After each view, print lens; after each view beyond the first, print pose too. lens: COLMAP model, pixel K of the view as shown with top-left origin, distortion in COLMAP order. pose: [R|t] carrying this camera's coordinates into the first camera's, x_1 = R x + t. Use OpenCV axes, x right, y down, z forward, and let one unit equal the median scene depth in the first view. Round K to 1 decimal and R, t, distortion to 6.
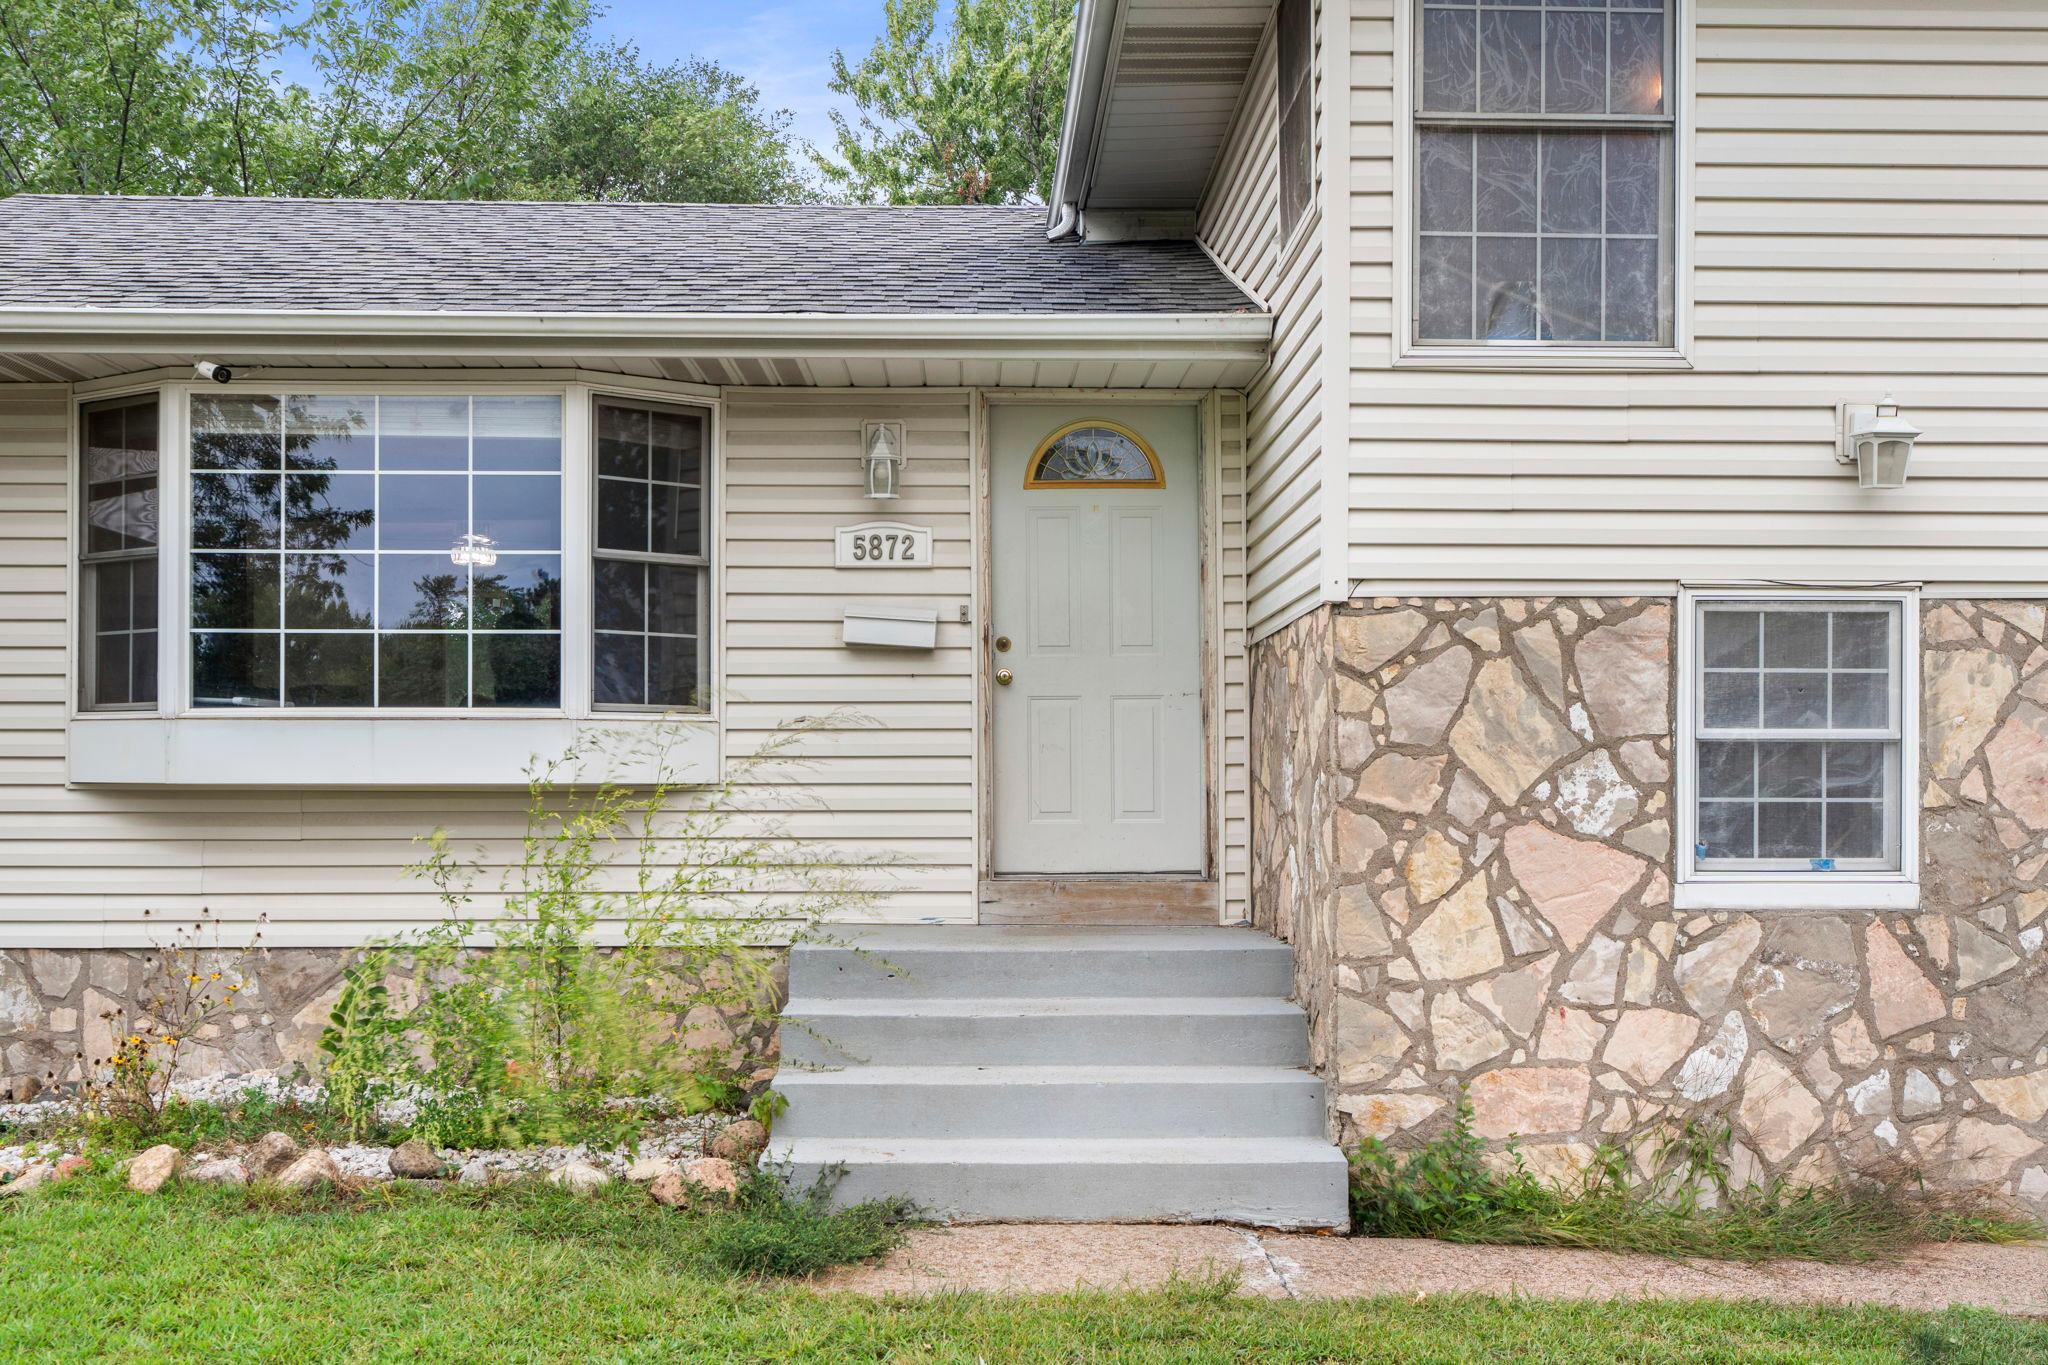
lens RADIAL K [[1882.5, 0, 1015.3], [0, 1882.5, 789.0], [0, 0, 1]] dist [0.002872, 0.000173]
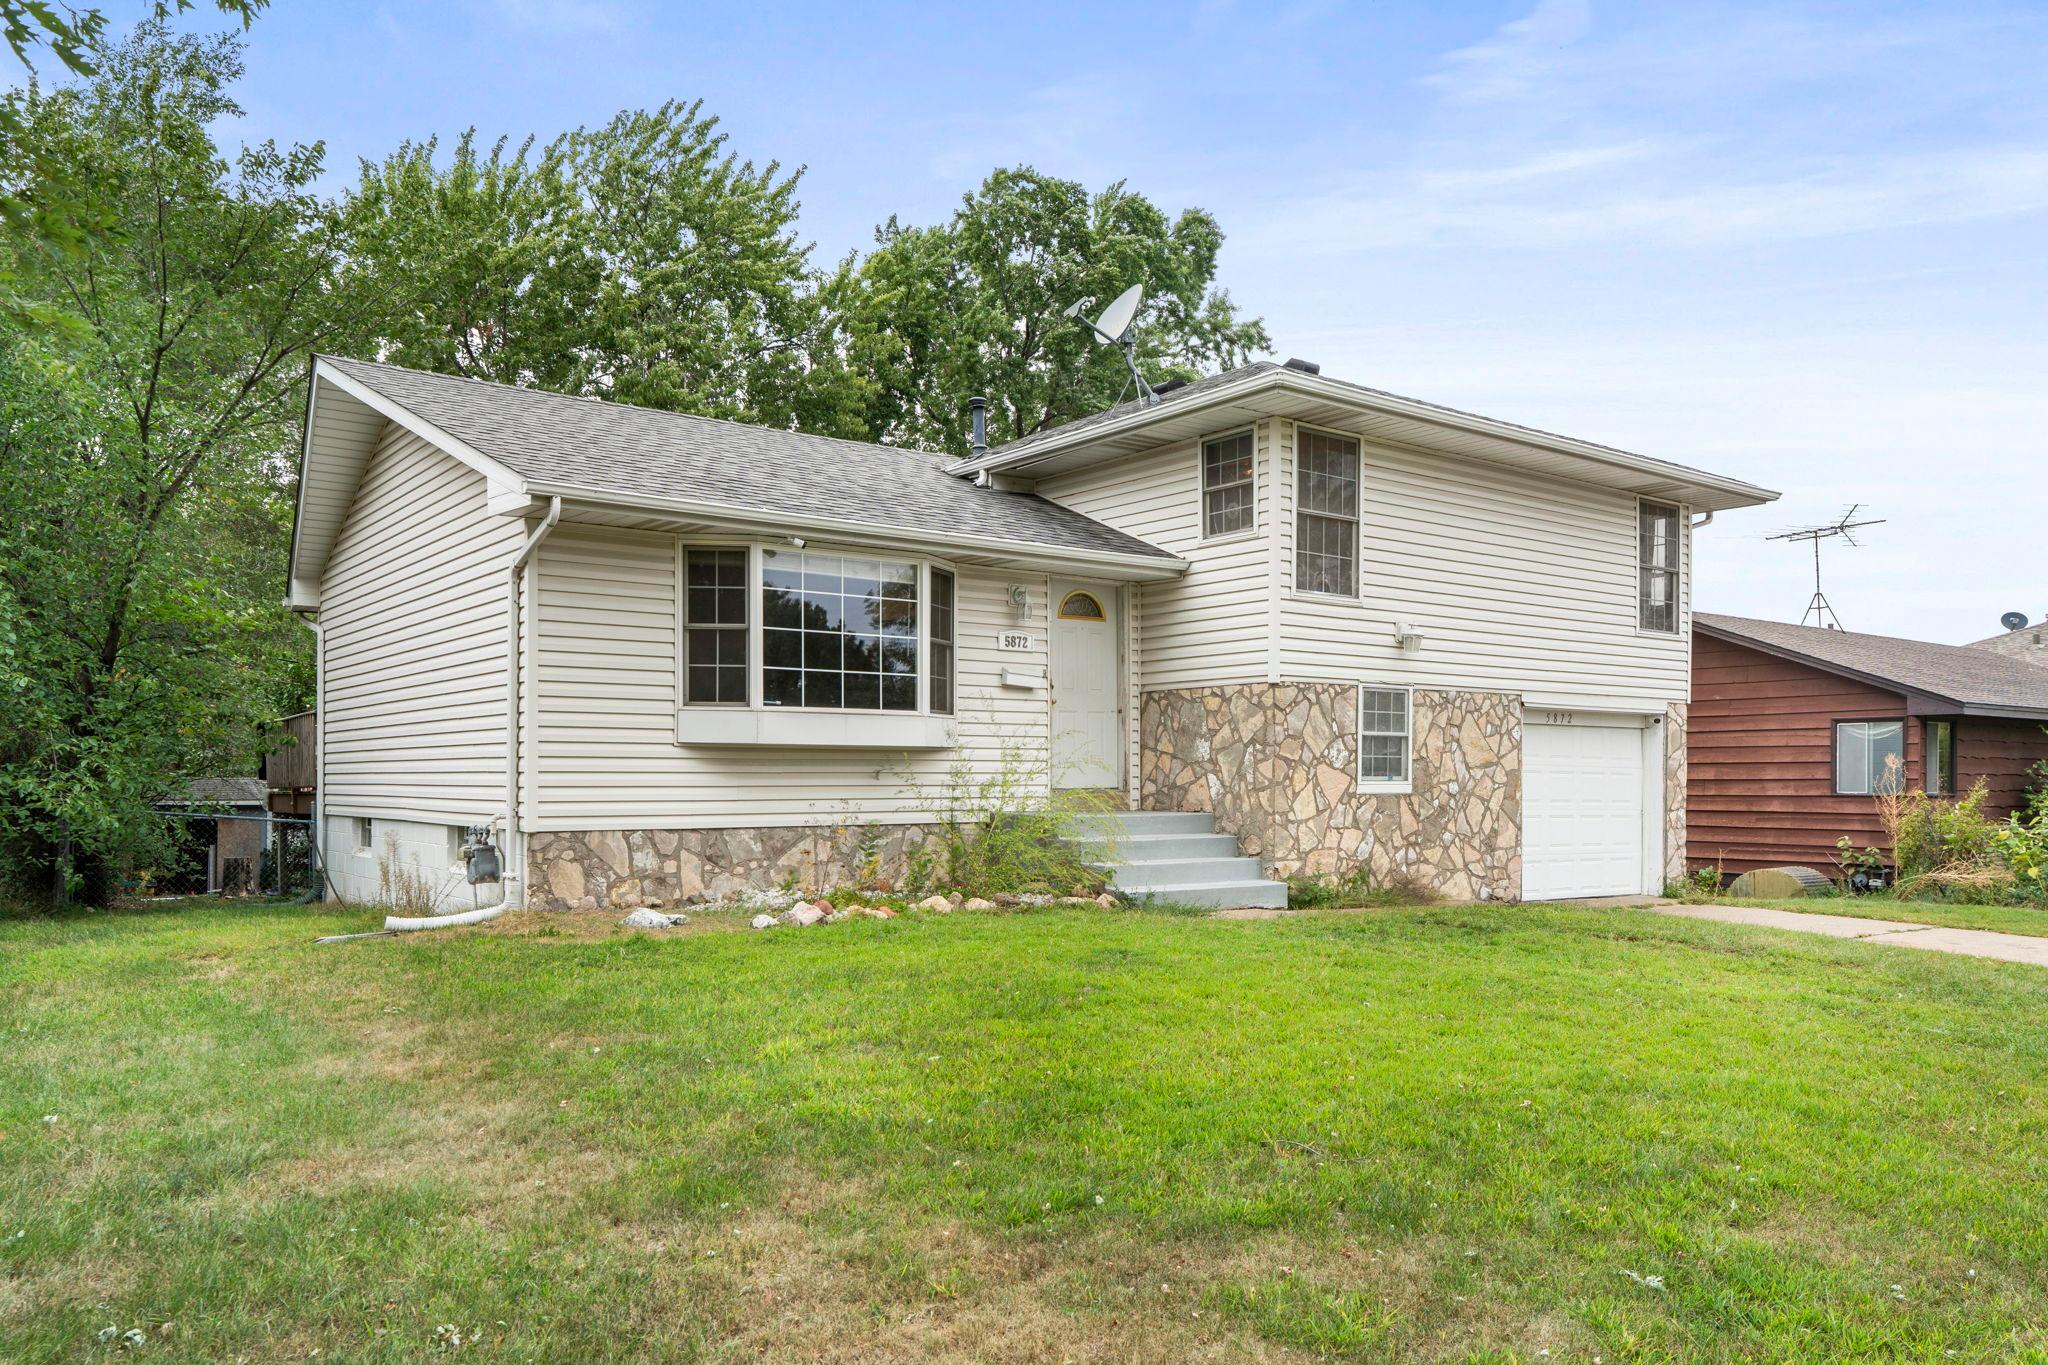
lens RADIAL K [[1469.7, 0, 1026.6], [0, 1469.7, 787.8], [0, 0, 1]] dist [-0.003788, -0.002600]
pose [[0.813196, -0.003335, 0.581980, -1.367936], [-0.003546, 0.999937, 0.010685, 0.032260], [-0.581978, -0.010753, 0.813133, -0.533727]]
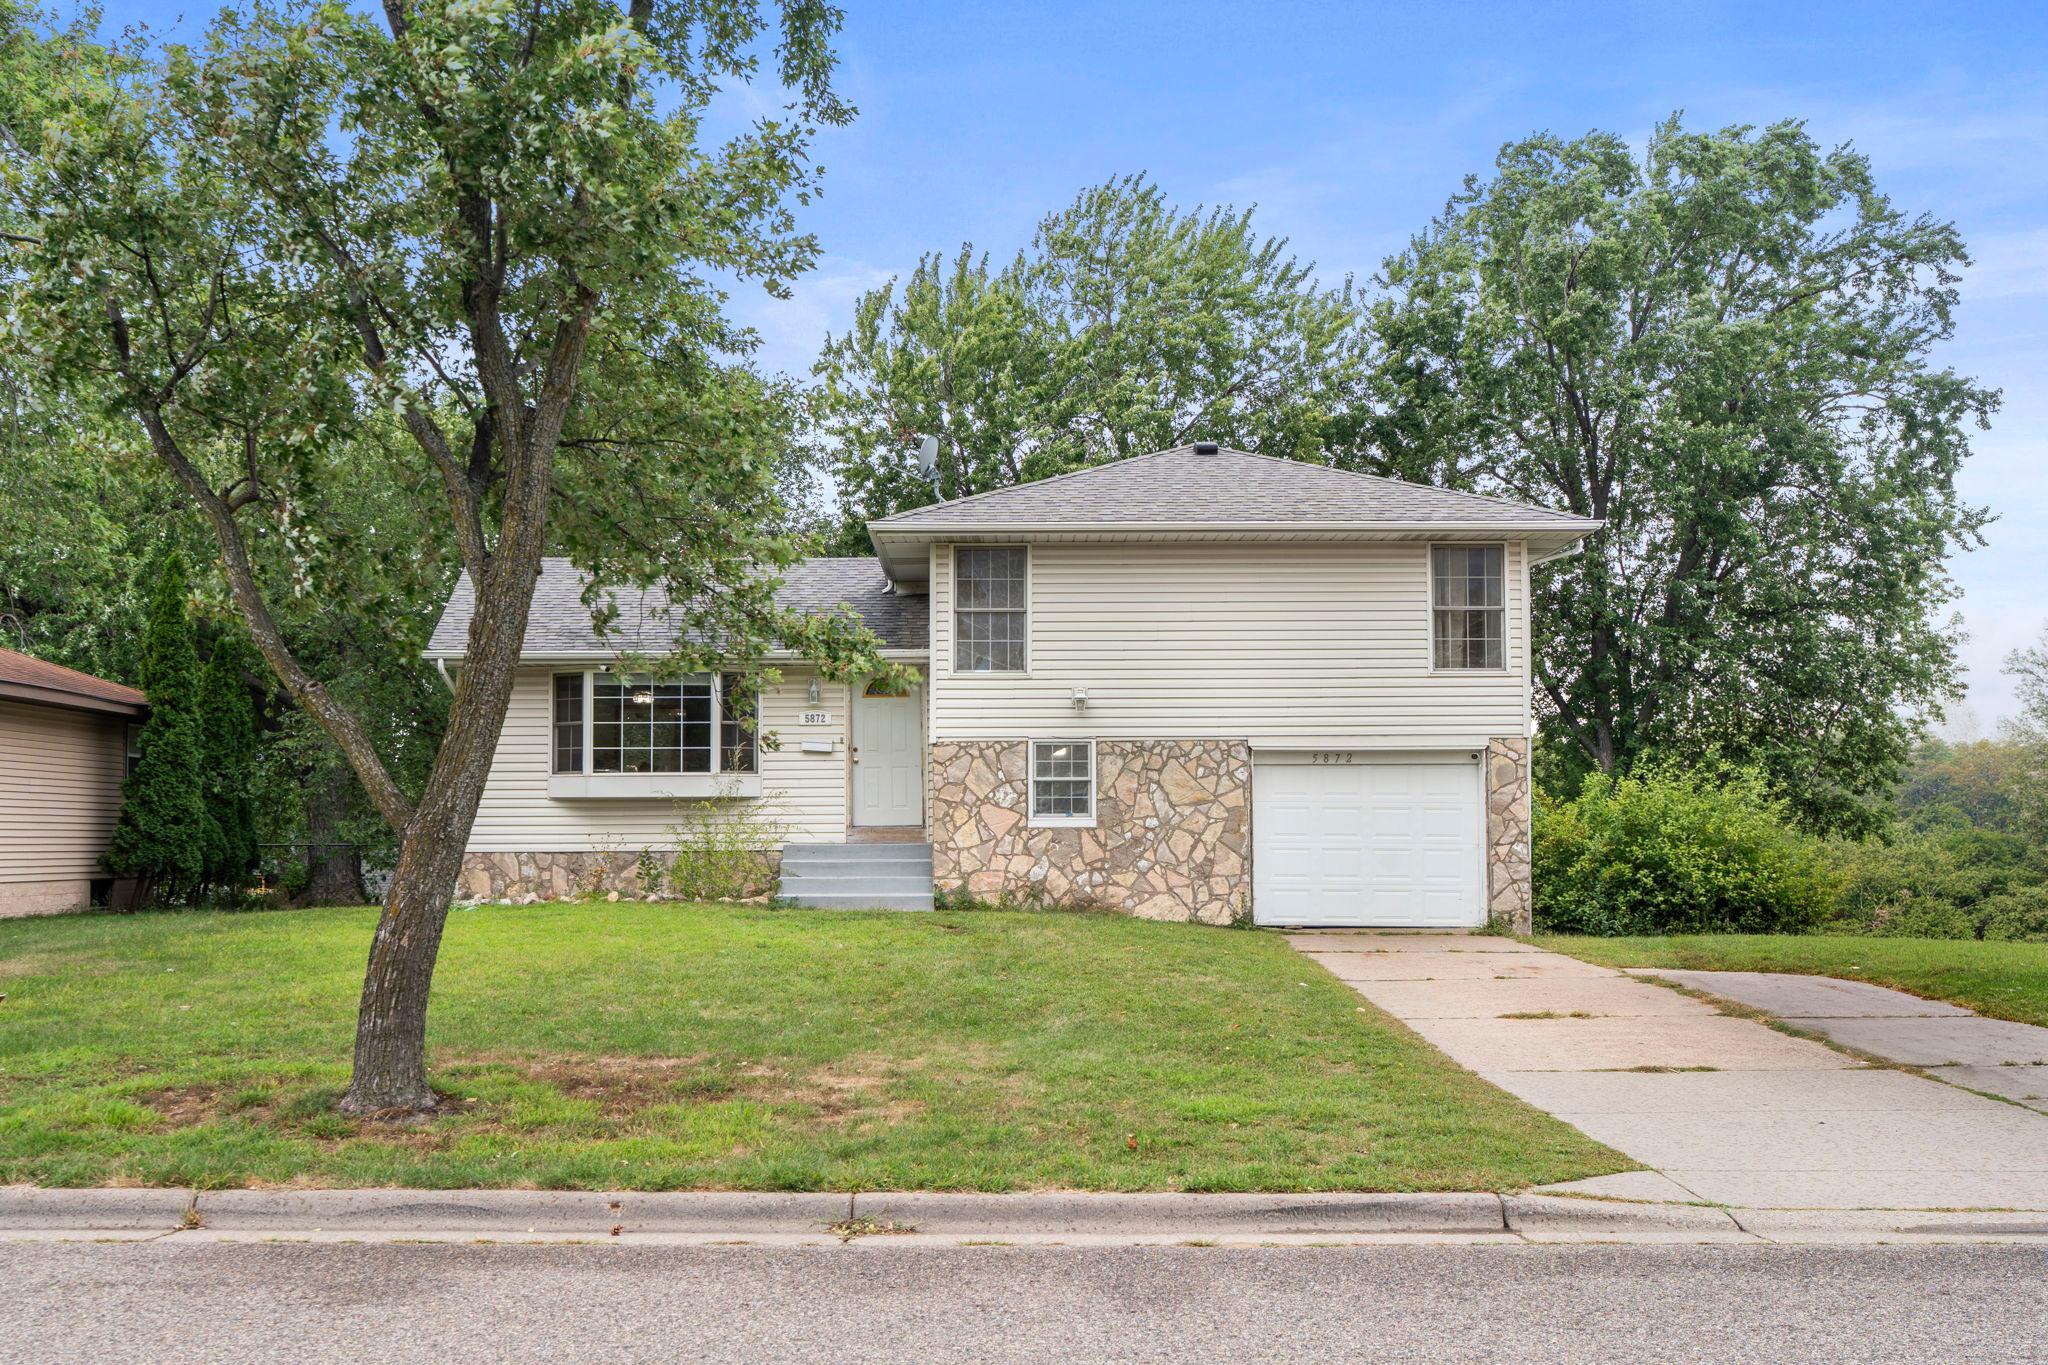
lens RADIAL K [[2014.1, 0, 1017.7], [0, 2014.1, 758.3], [0, 0, 1]] dist [0.005301, 0.008749]
pose [[0.999886, -0.005769, -0.013921, 0.384362], [0.005231, 0.999250, -0.038378, 0.078990], [0.014132, 0.038301, 0.999166, -2.851348]]
